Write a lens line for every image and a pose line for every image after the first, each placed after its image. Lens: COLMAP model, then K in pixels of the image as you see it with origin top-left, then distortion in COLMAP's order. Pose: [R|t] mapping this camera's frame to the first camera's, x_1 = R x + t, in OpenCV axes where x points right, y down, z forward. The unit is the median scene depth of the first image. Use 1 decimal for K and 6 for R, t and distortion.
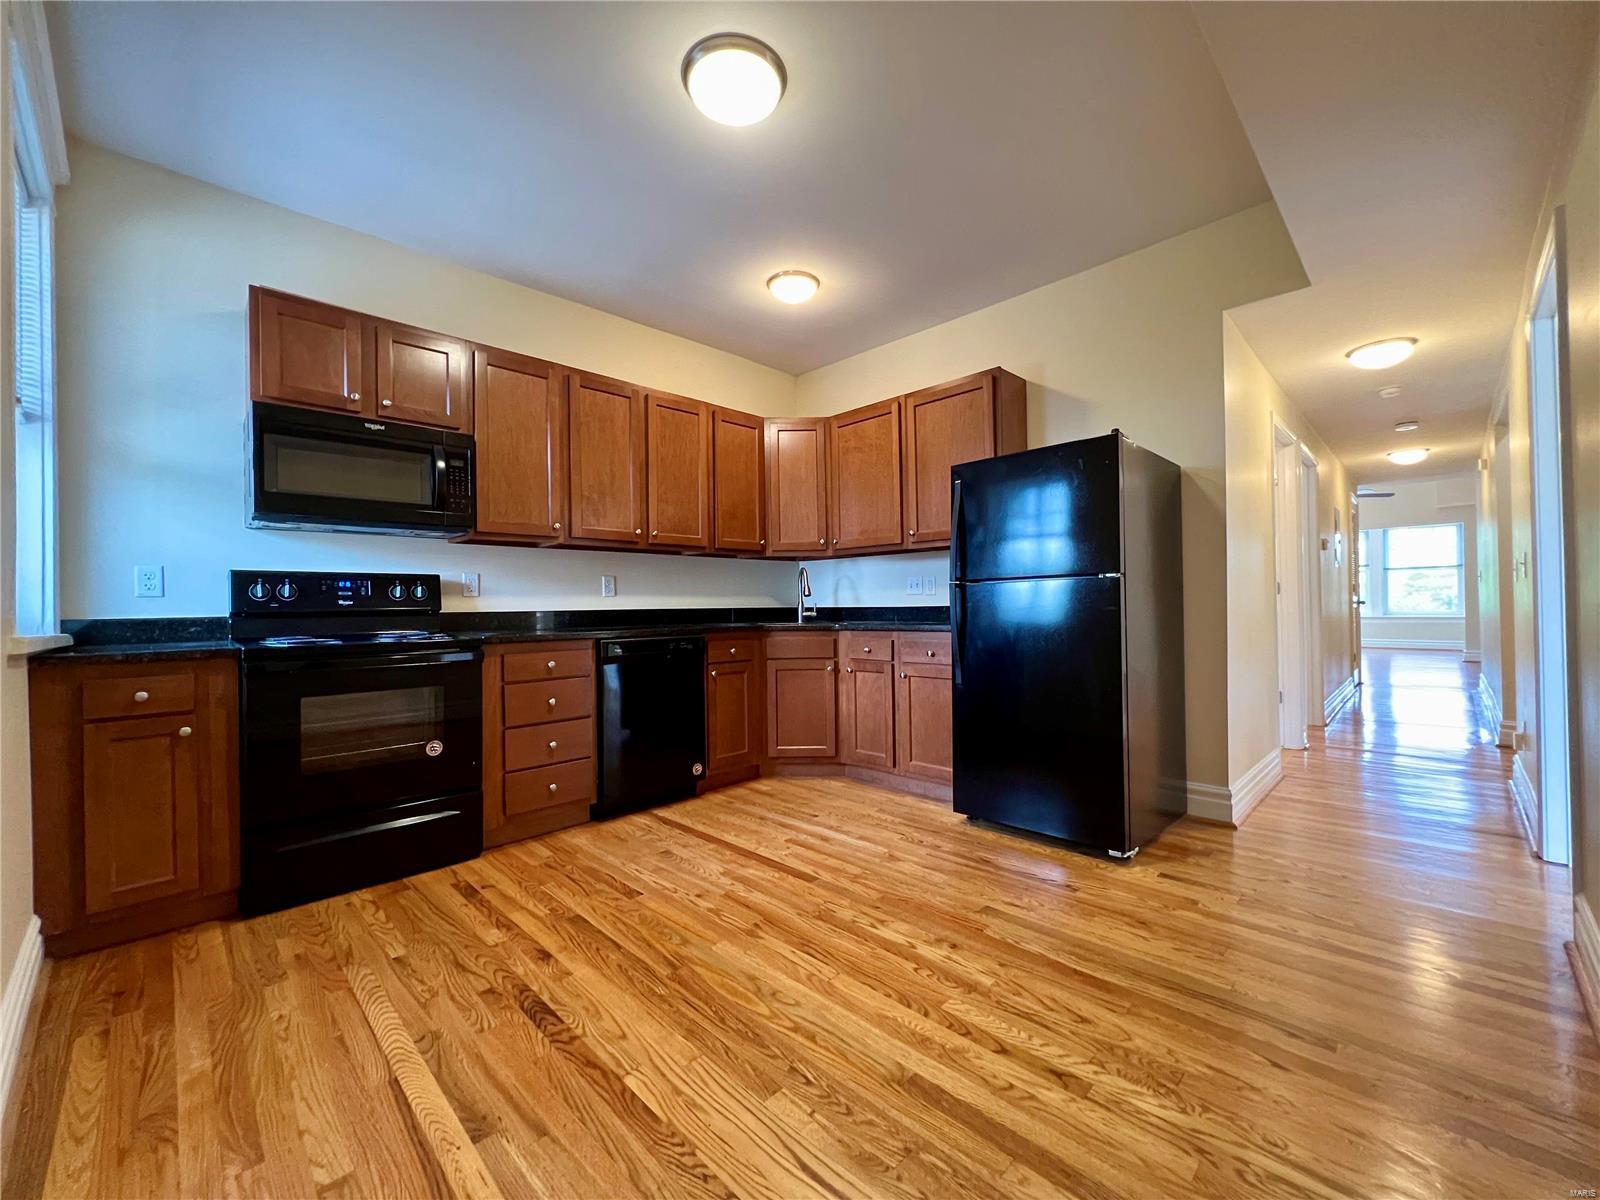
lens RADIAL K [[652.9, 0, 795.2], [0, 652.9, 603.3], [0, 0, 1]] dist [-0.000271, 0.000298]
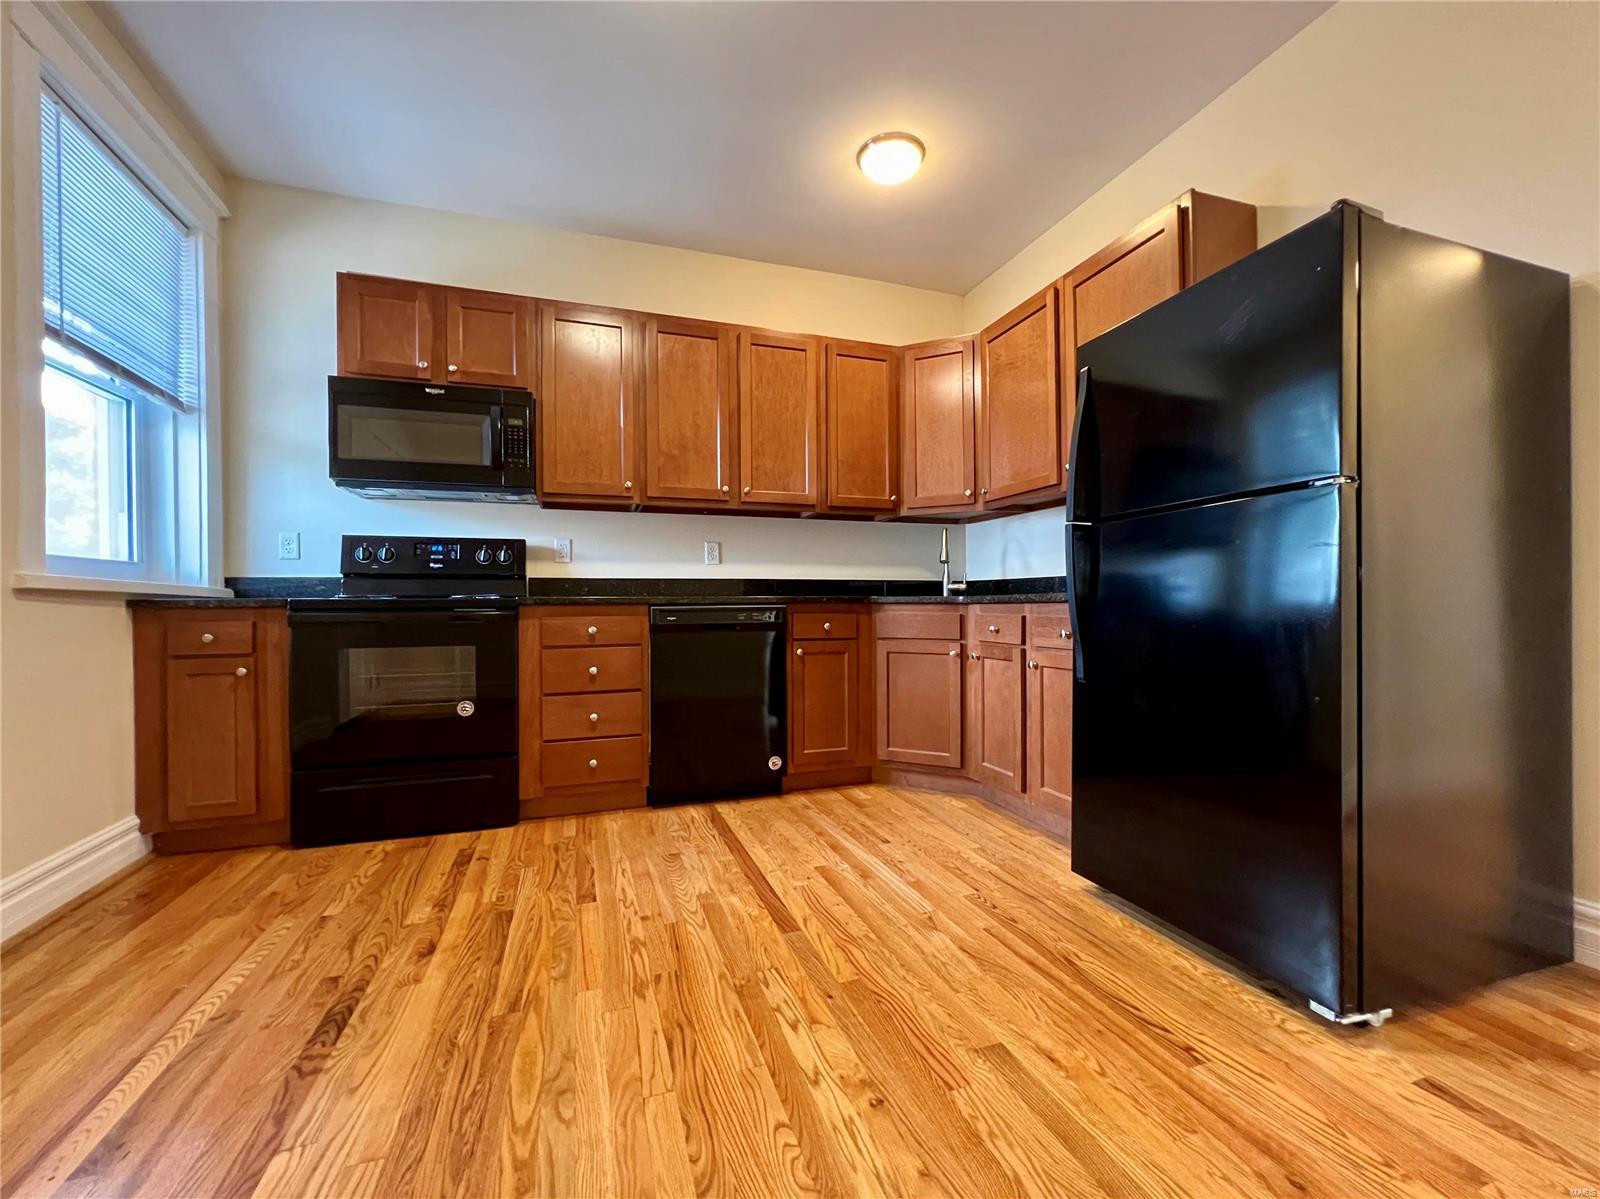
lens RADIAL K [[652.9, 0, 798.1], [0, 652.9, 604.5], [0, 0, 1]] dist [-0.000271, 0.000298]
pose [[0.898537, 0.009106, -0.438804, 0.323143], [-0.005432, 0.999939, 0.009629, 0.051957], [0.438864, -0.006268, 0.898531, 0.329986]]
